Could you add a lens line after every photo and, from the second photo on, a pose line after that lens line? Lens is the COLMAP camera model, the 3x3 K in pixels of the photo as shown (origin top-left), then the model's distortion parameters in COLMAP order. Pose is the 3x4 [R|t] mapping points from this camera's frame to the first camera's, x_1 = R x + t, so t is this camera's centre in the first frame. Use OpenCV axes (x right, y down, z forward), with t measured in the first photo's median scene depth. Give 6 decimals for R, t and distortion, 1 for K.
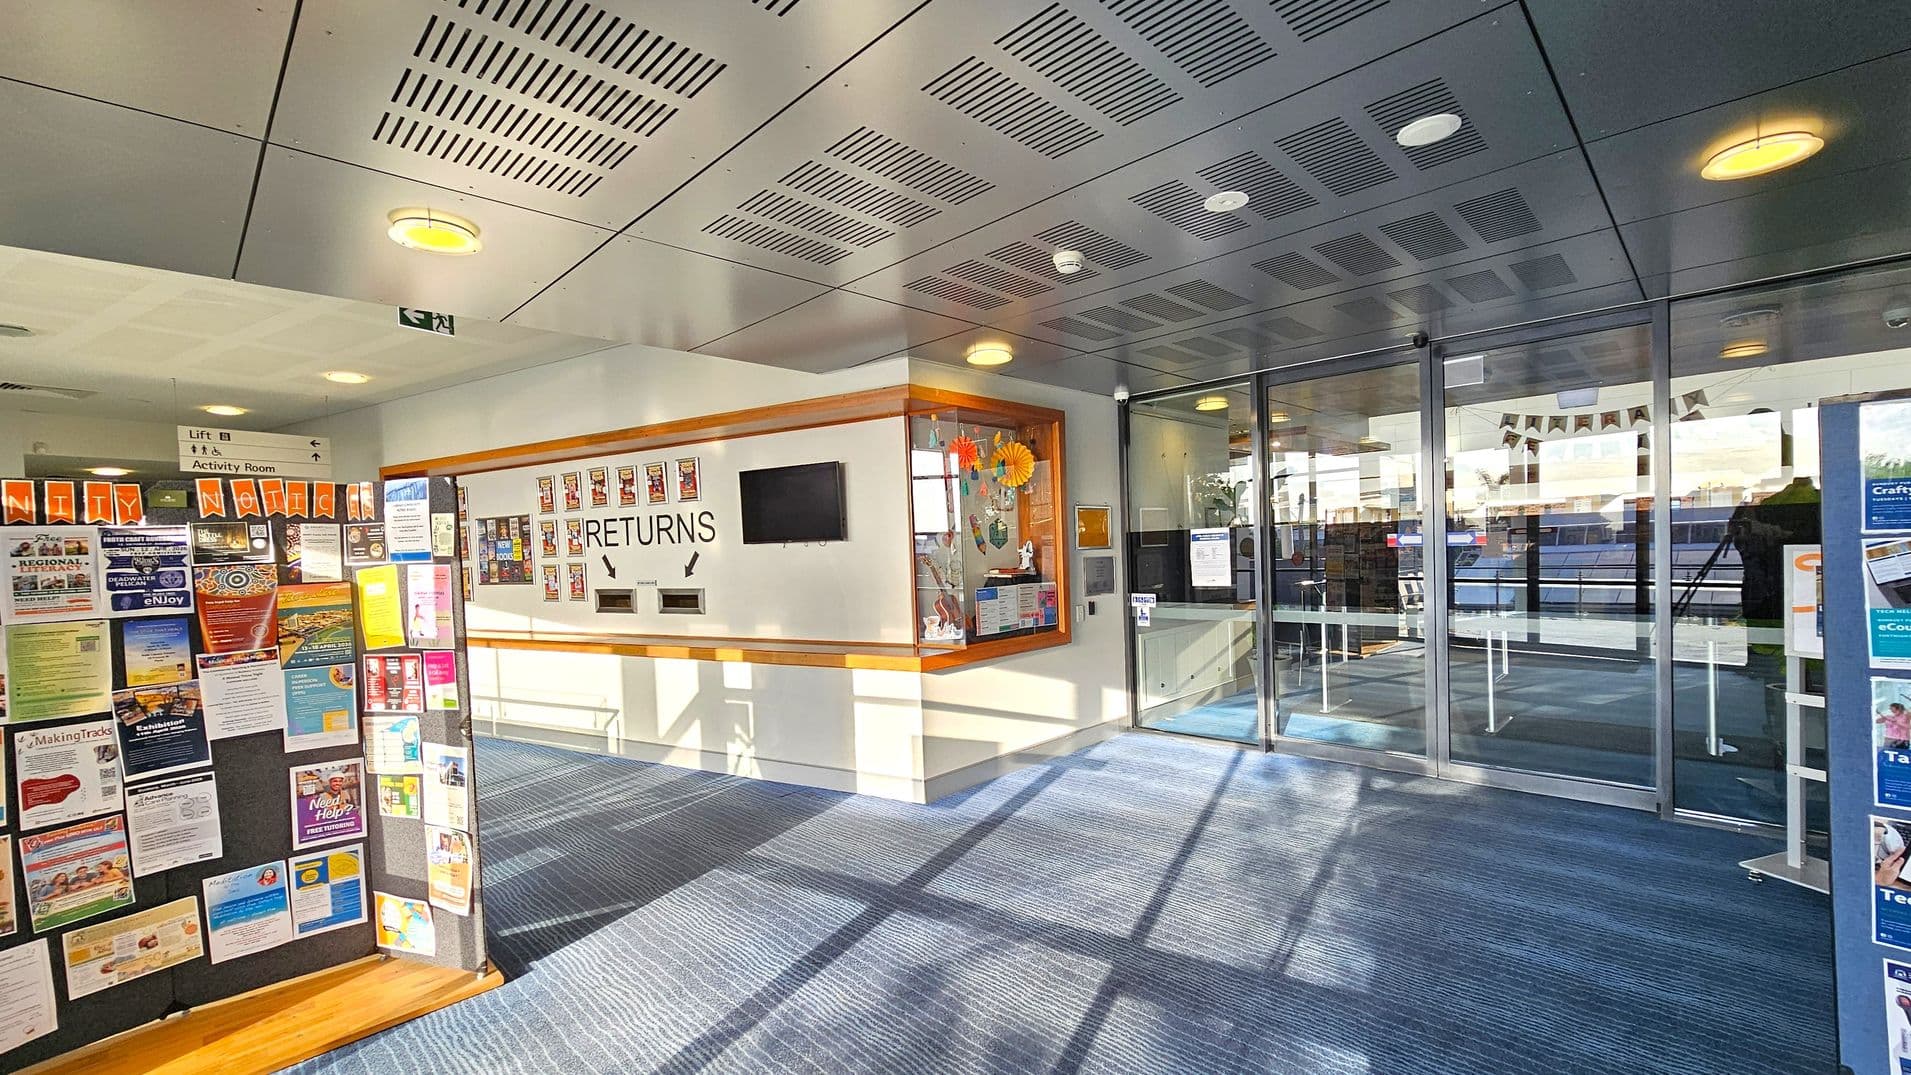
lens RADIAL K [[786.8, 0, 960.9], [0, 786.8, 559.4], [0, 0, 1]] dist [-0.001011, -0.000376]
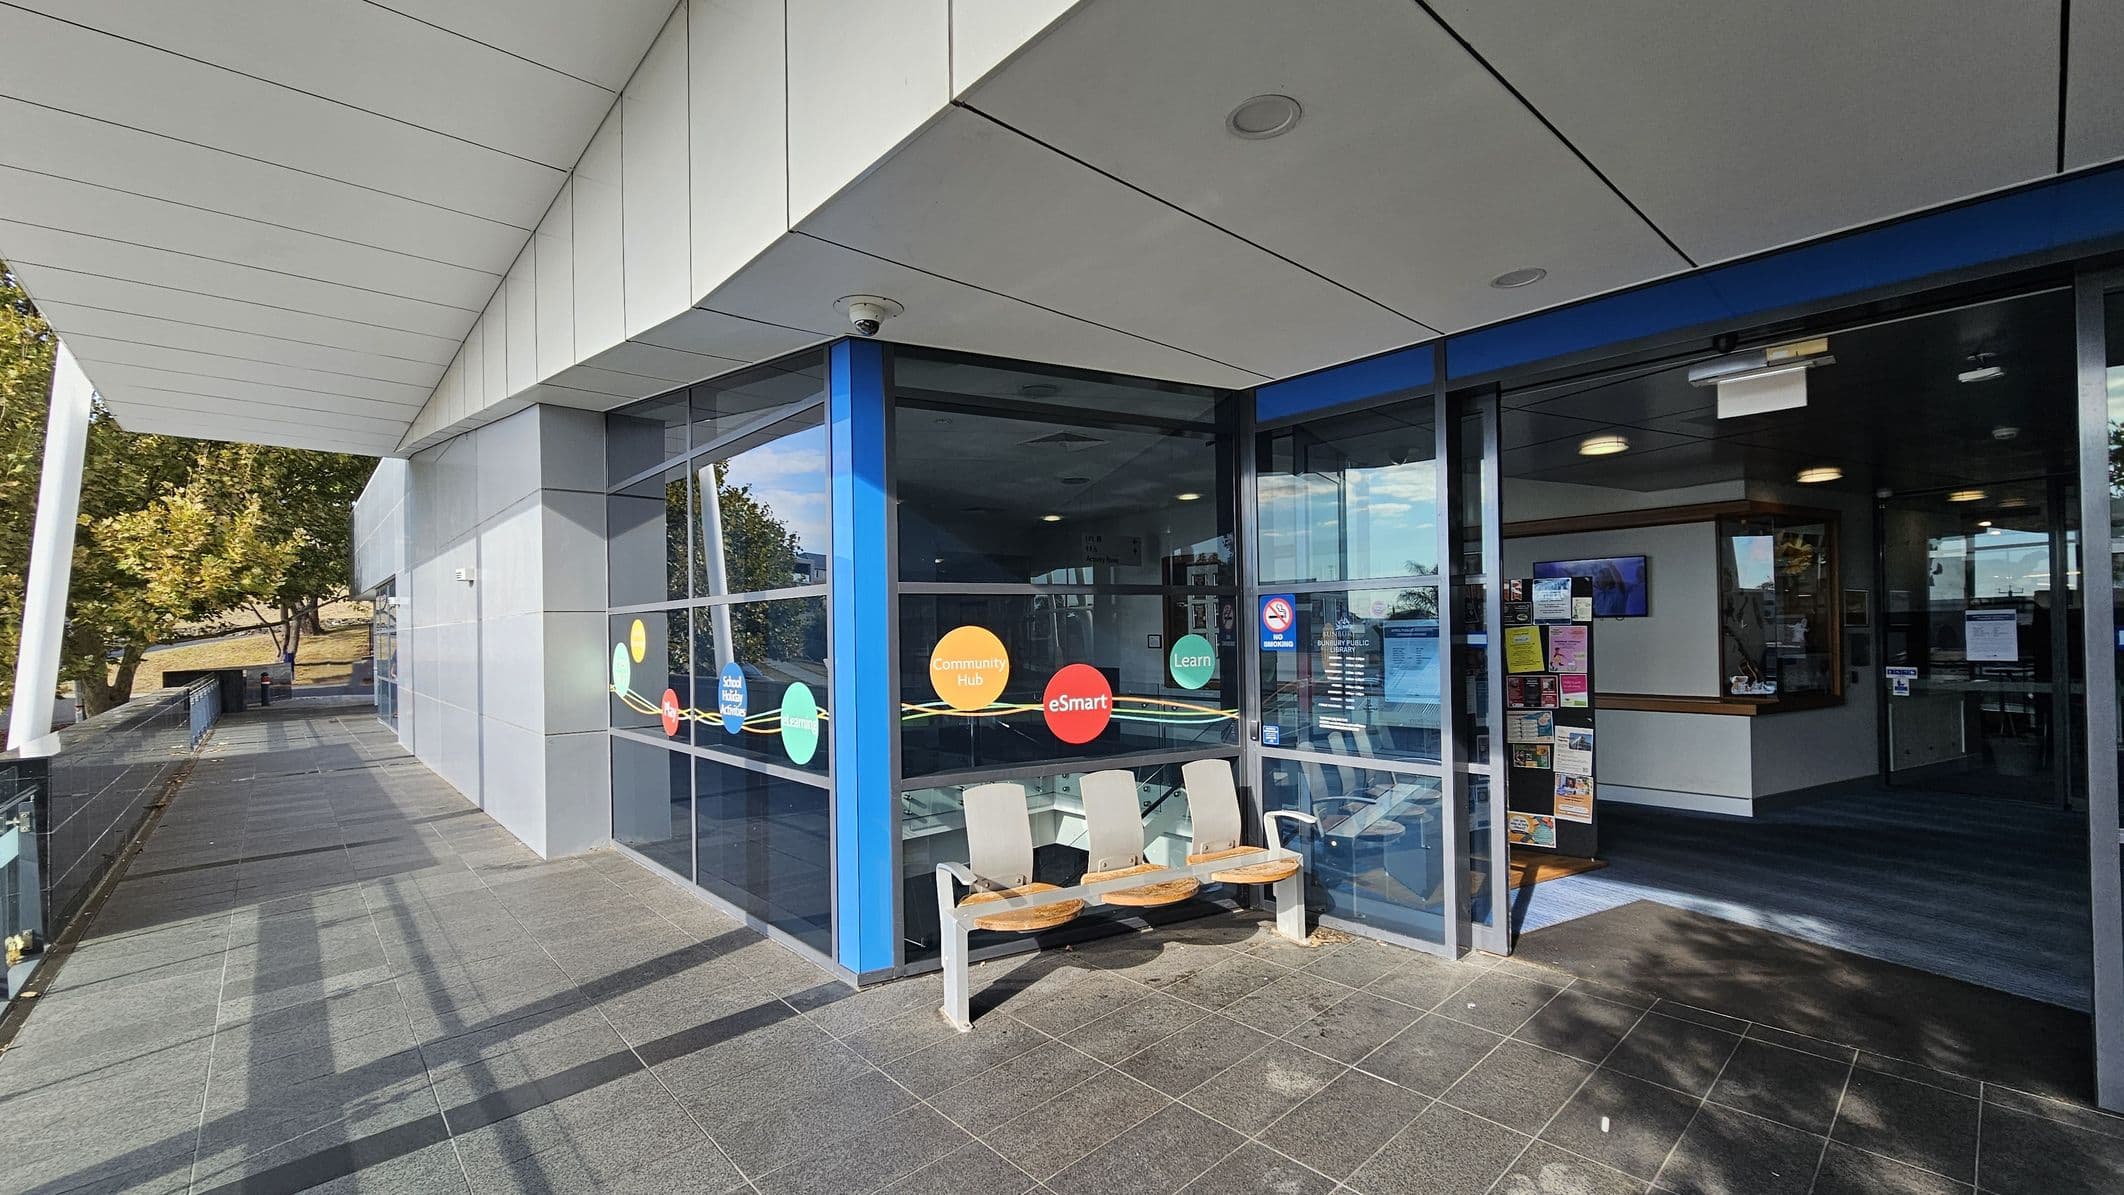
lens RADIAL K [[869.5, 0, 1060.5], [0, 869.5, 630.3], [0, 0, 1]] dist [-0.001417, -0.000582]
pose [[0.952268, 0.020113, -0.304600, -0.661722], [-0.023413, 0.999700, -0.007184, 0.033387], [0.304364, 0.013972, 0.952453, -0.694572]]
